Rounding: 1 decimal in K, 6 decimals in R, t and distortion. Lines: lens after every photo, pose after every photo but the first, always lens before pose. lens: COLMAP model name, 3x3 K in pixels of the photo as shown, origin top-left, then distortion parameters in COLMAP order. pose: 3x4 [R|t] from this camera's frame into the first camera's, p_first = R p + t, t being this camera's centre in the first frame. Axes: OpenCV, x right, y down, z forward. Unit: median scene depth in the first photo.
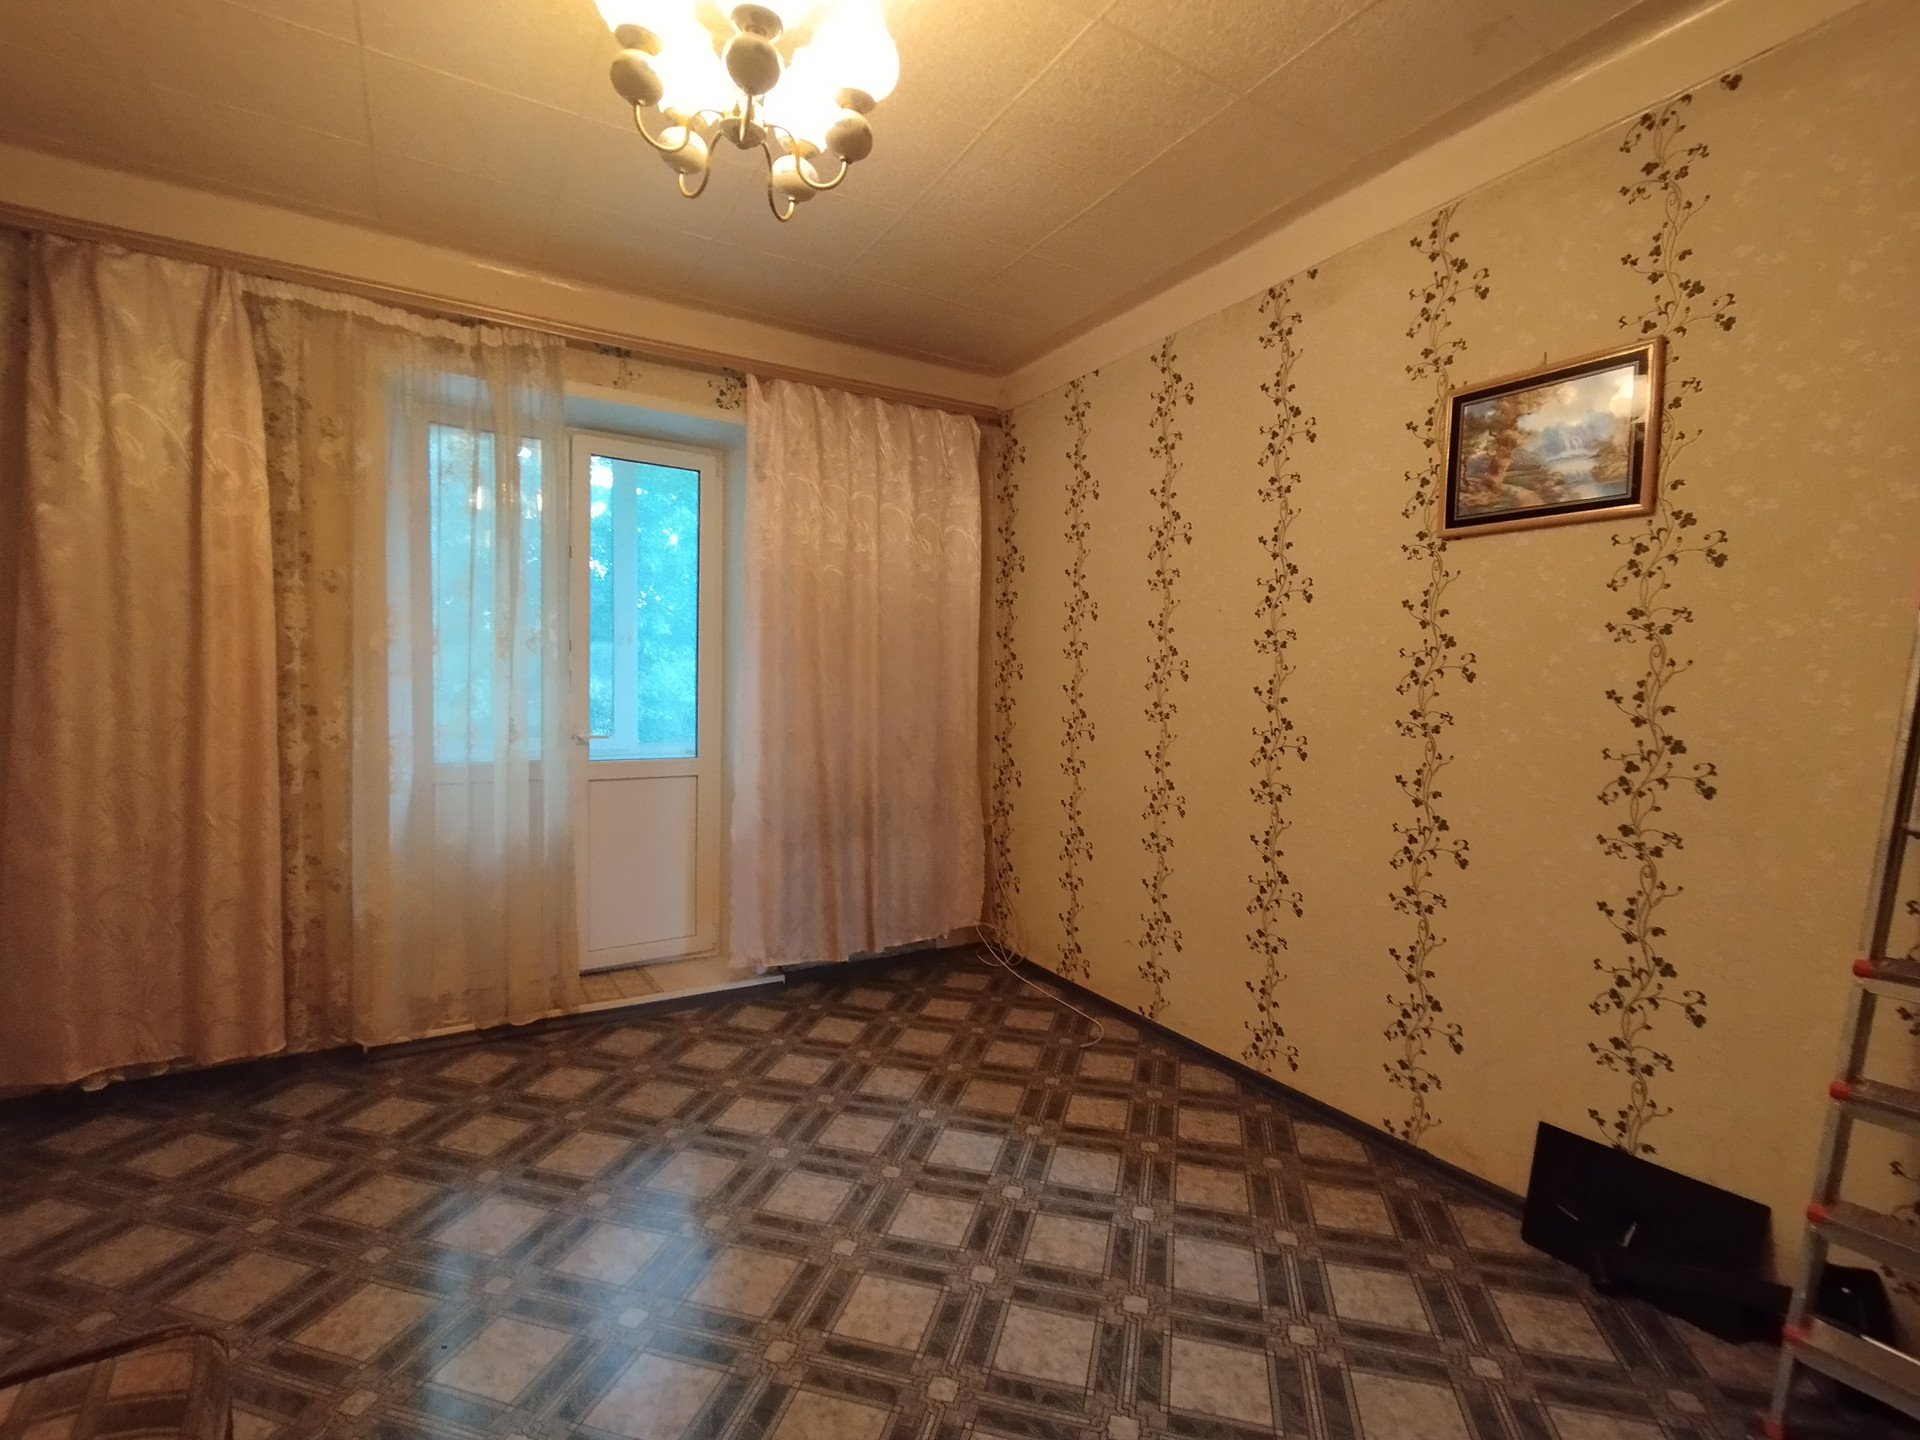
lens RADIAL K [[887.8, 0, 957.1], [0, 887.8, 719.9], [0, 0, 1]] dist [0.012259, -0.004506]
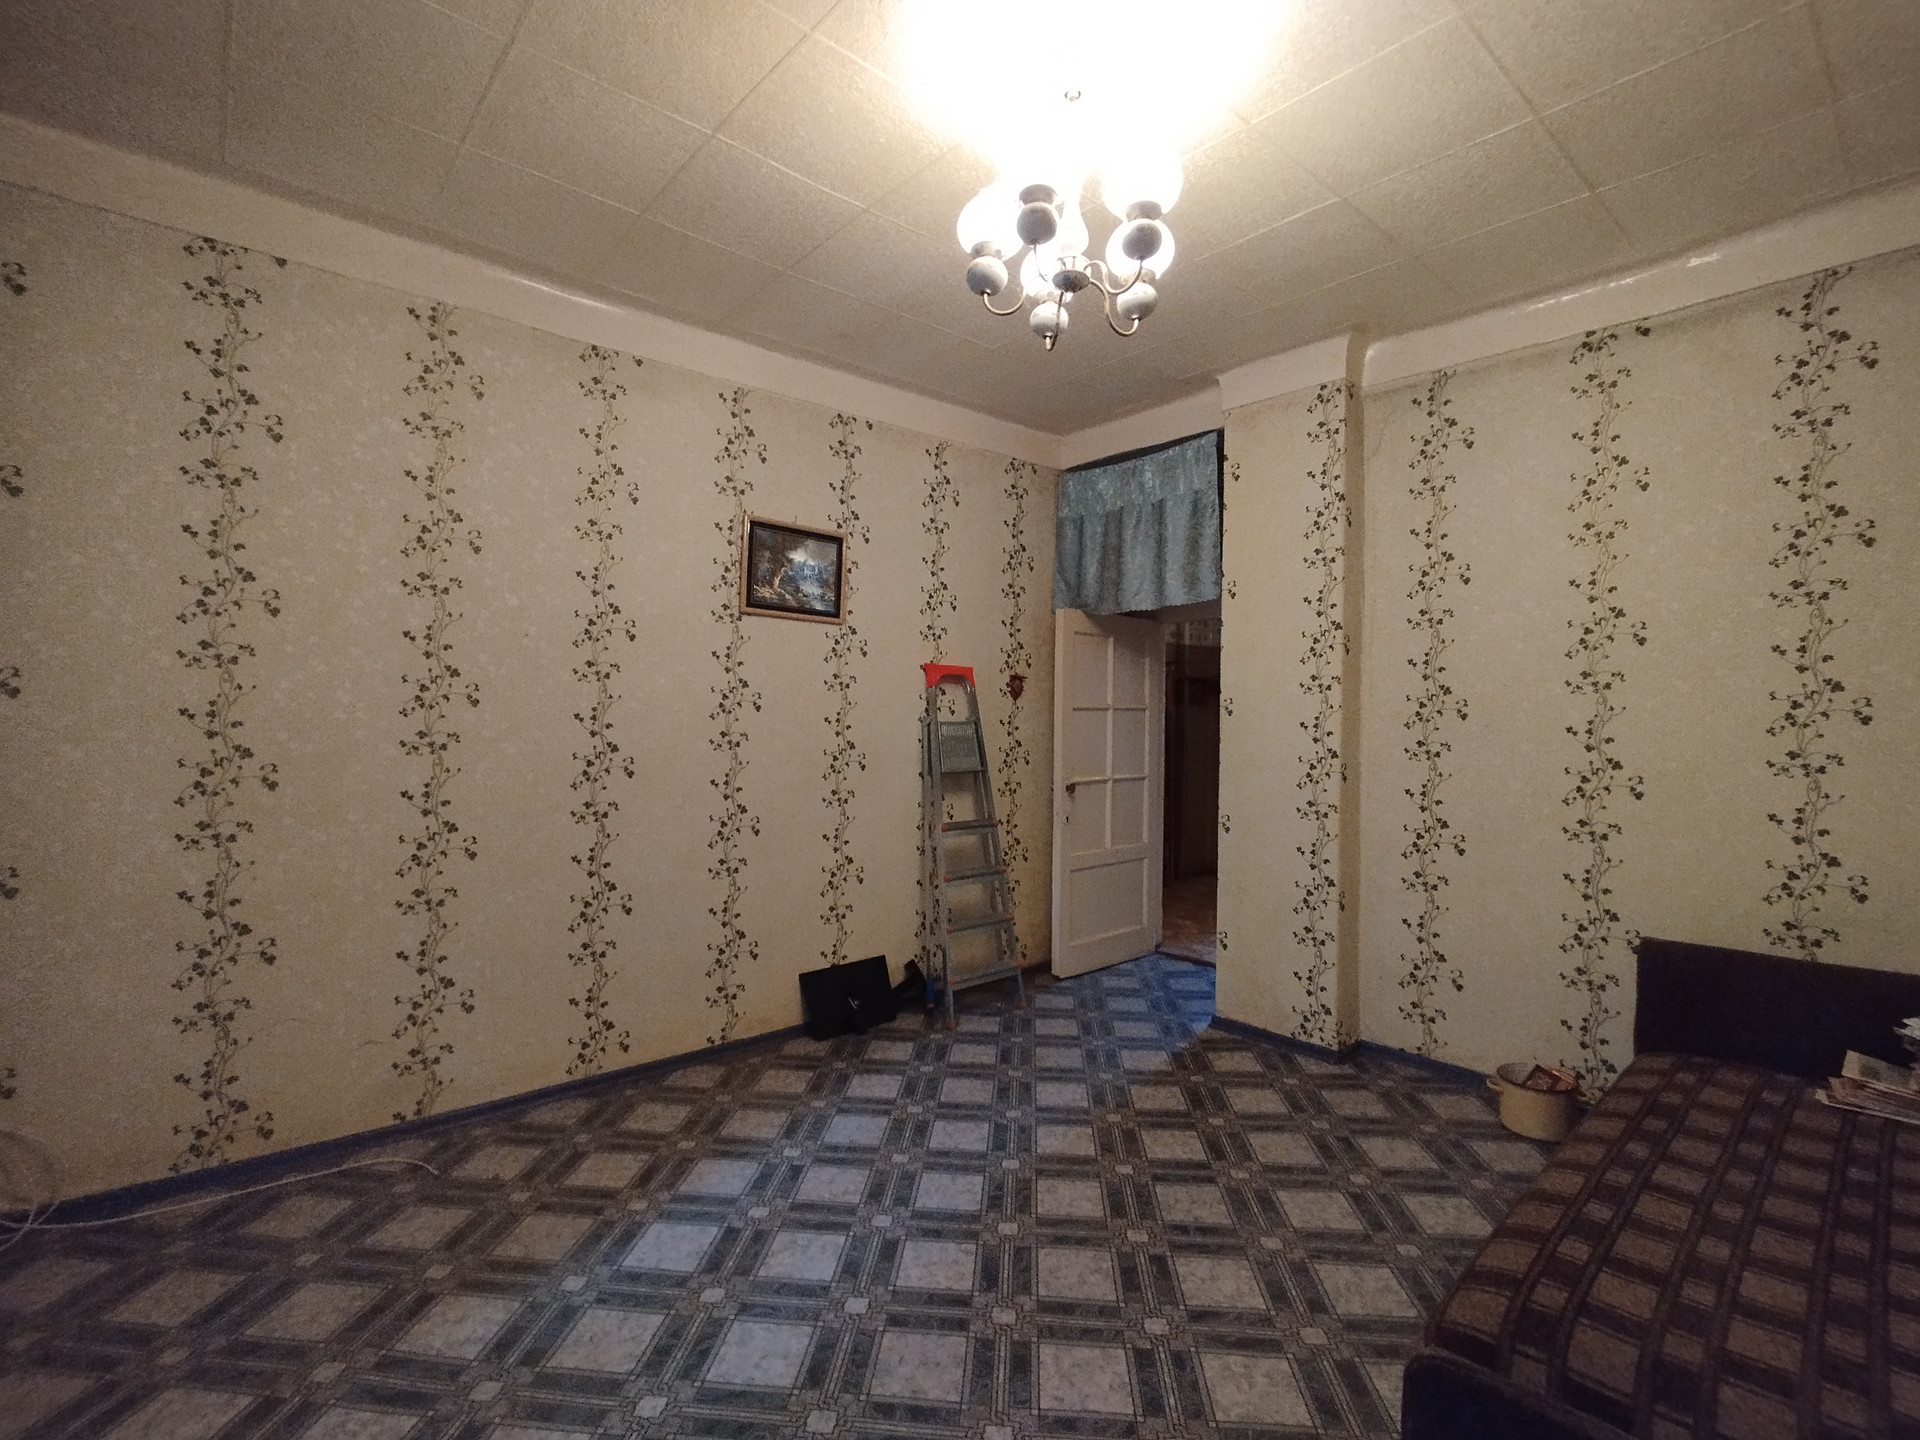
lens RADIAL K [[887.8, 0, 958.8], [0, 887.8, 718.5], [0, 0, 1]] dist [0.012259, -0.004506]
pose [[-0.177366, -0.019260, 0.983957, -0.979885], [0.018698, 0.999562, 0.022936, -0.059351], [-0.983967, 0.022466, -0.176928, 0.941378]]
